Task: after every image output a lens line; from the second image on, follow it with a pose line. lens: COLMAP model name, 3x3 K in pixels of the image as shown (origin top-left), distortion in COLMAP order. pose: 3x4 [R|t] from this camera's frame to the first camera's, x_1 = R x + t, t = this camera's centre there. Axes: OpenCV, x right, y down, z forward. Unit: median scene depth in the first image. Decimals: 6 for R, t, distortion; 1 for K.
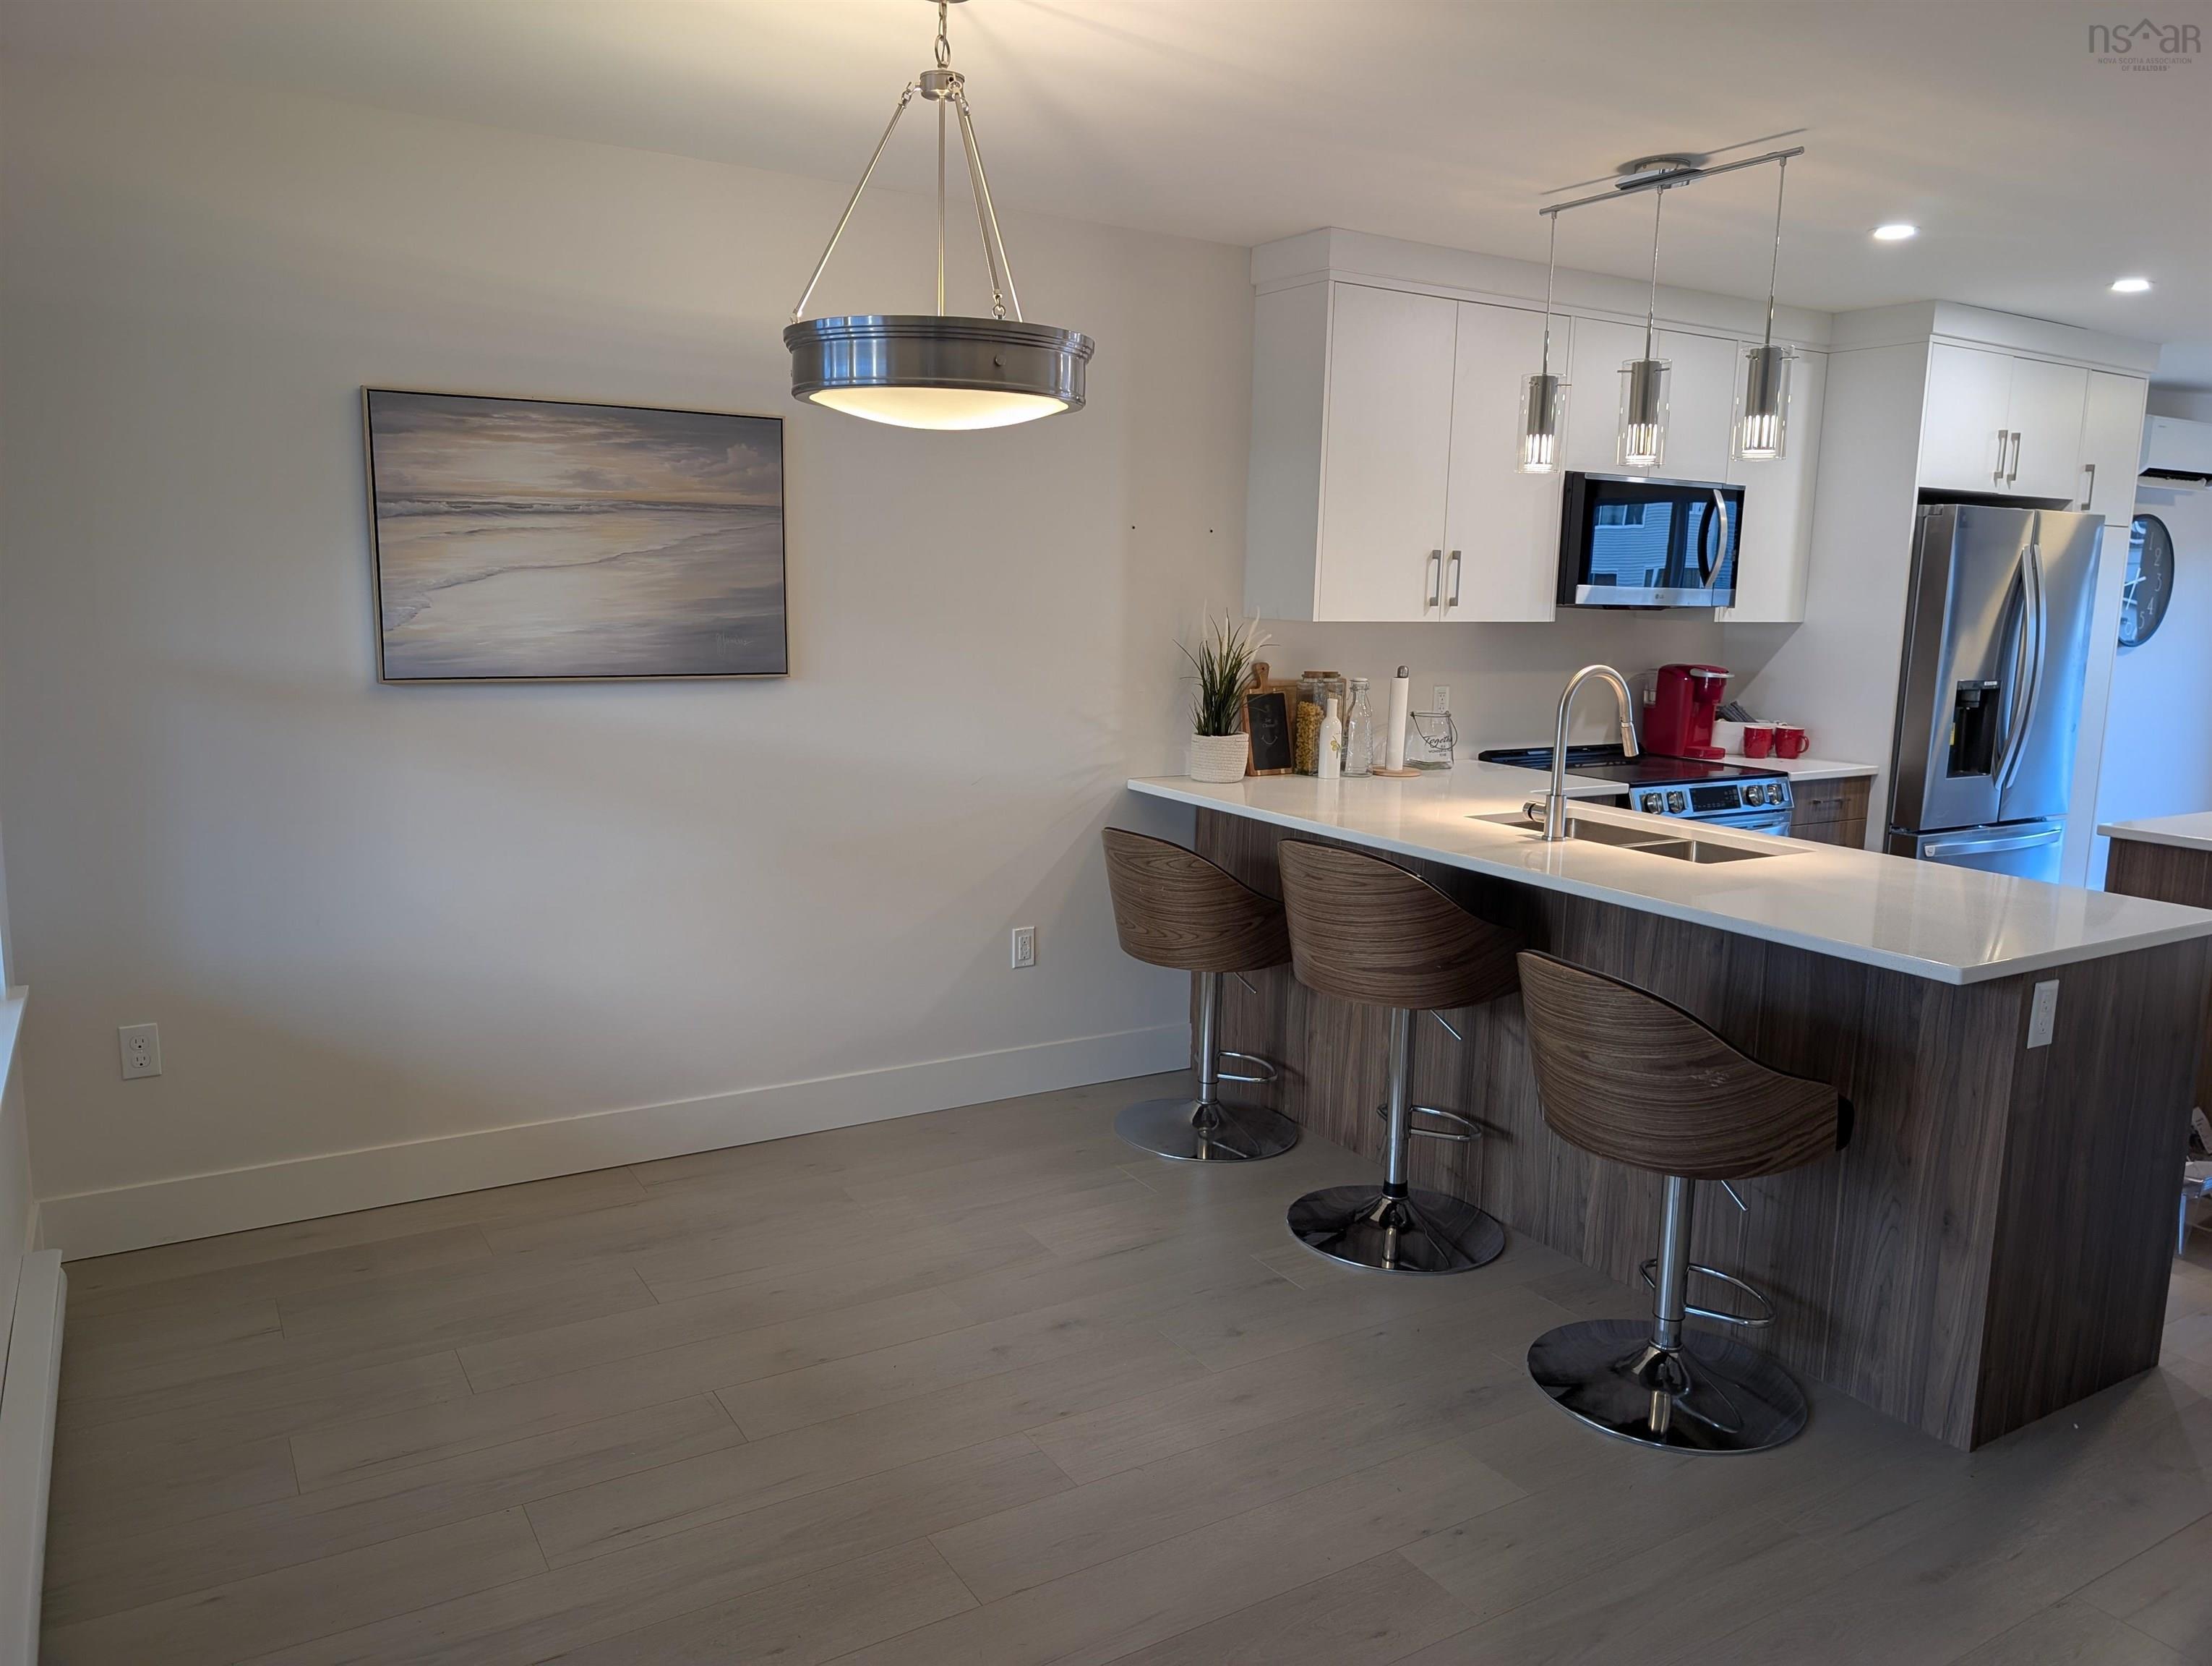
lens RADIAL K [[1586.2, 0, 1102.0], [0, 1586.2, 831.0], [0, 0, 1]] dist [0.027478, -0.030069]
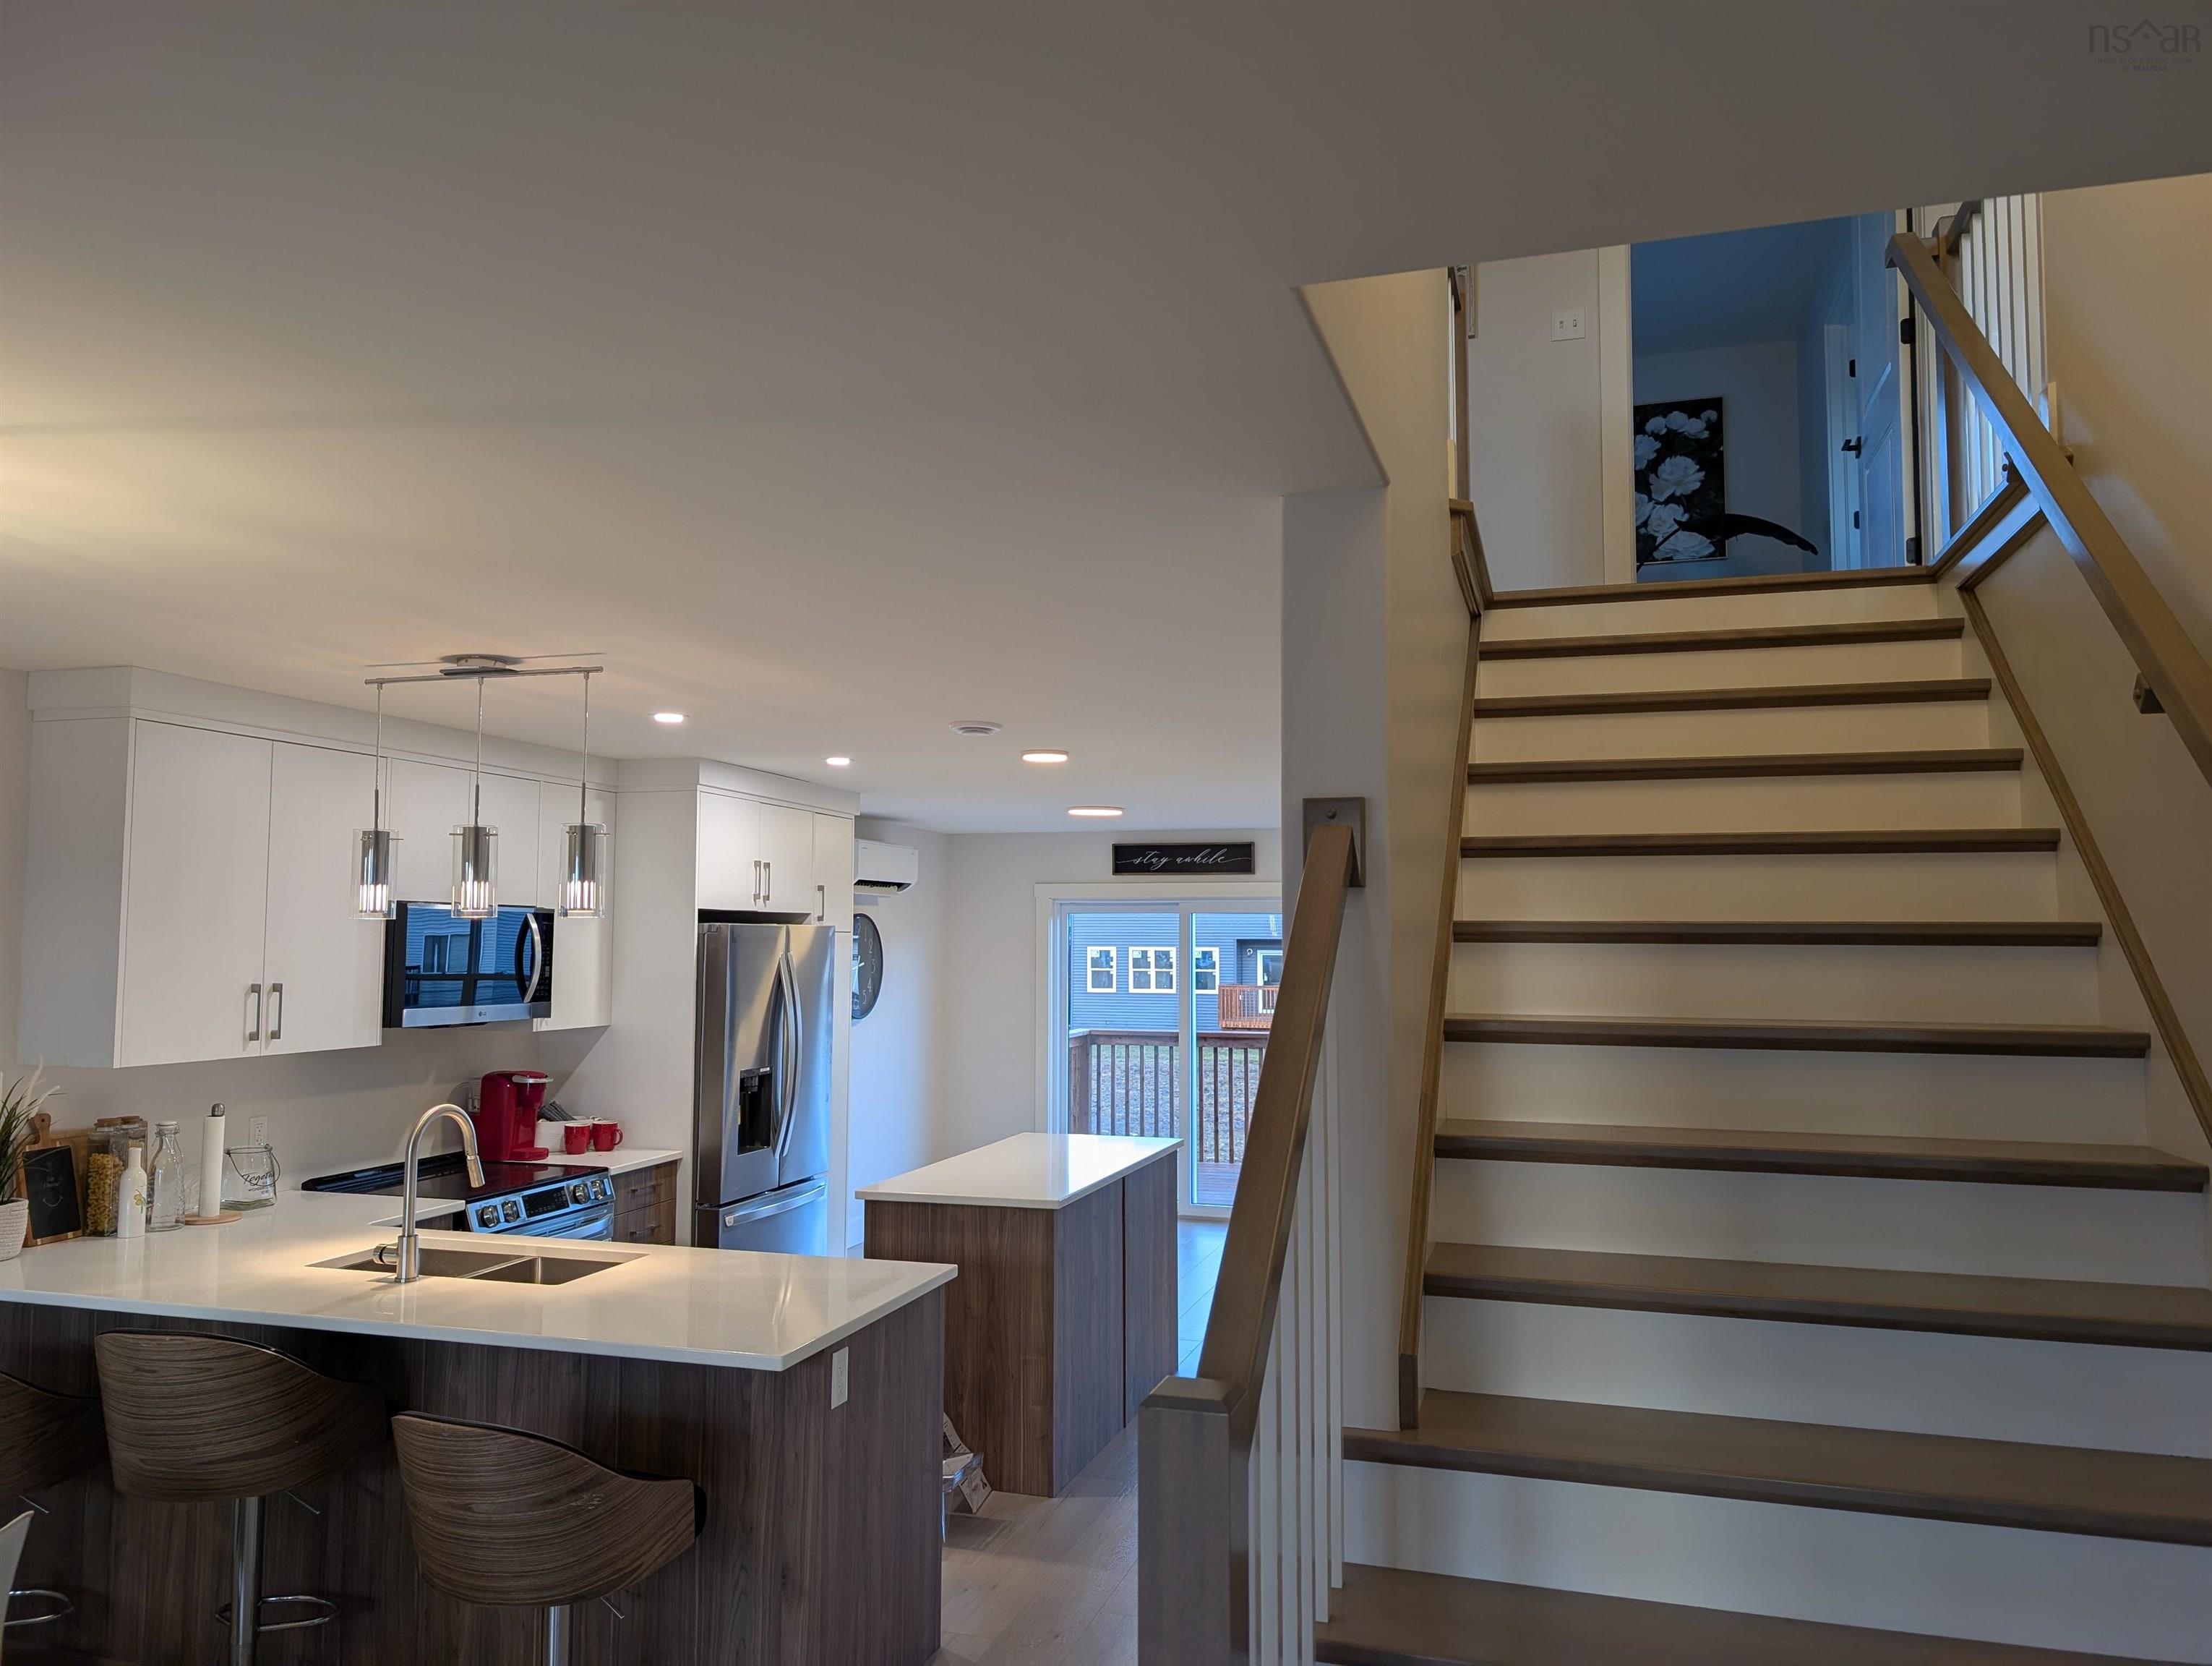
lens RADIAL K [[1586.2, 0, 1107.1], [0, 1586.2, 833.6], [0, 0, 1]] dist [0.027478, -0.030069]
pose [[0.744394, 0.027552, 0.667172, -0.061458], [0.117115, 0.978274, -0.171070, -0.041125], [-0.657390, 0.205479, 0.724995, -0.080673]]
